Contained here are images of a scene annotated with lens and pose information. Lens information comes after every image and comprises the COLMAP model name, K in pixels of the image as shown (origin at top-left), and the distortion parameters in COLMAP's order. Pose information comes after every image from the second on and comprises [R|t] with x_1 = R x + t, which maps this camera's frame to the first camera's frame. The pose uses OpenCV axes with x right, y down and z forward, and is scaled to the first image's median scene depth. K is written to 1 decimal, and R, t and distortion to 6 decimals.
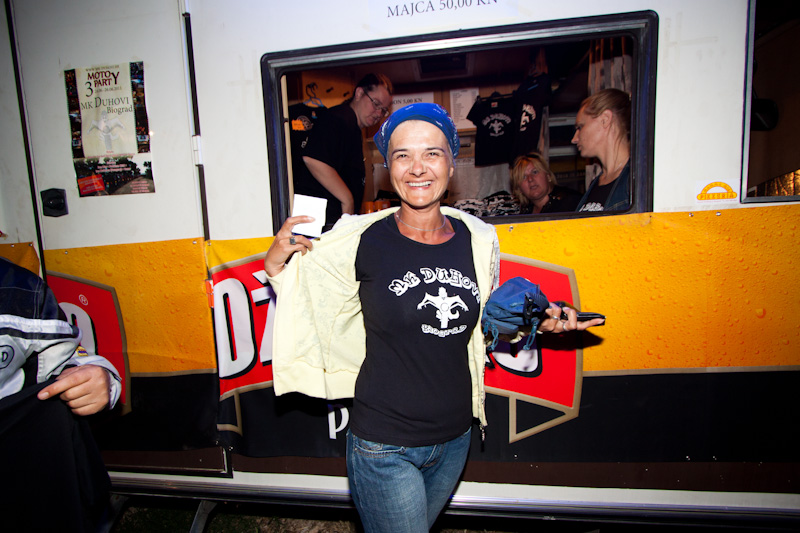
lens RADIAL K [[369.6, 0, 400.5], [0, 369.6, 269.0], [0, 0, 1]] dist [-0.009113, 0.000033]
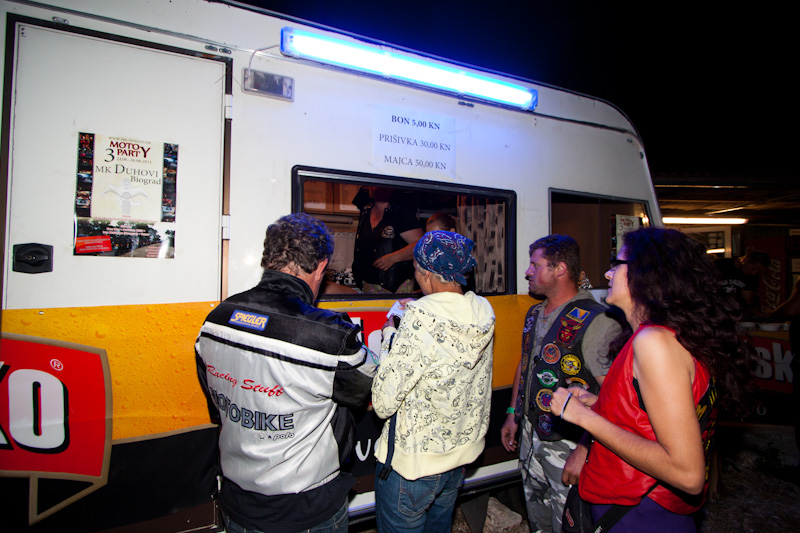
lens RADIAL K [[369.6, 0, 397.9], [0, 369.6, 267.3], [0, 0, 1]] dist [-0.009113, 0.000033]
pose [[0.866728, 0.068076, 0.494114, -0.628390], [0.005848, 0.989187, -0.146543, -0.018912], [-0.498747, 0.129902, 0.856958, -0.257412]]
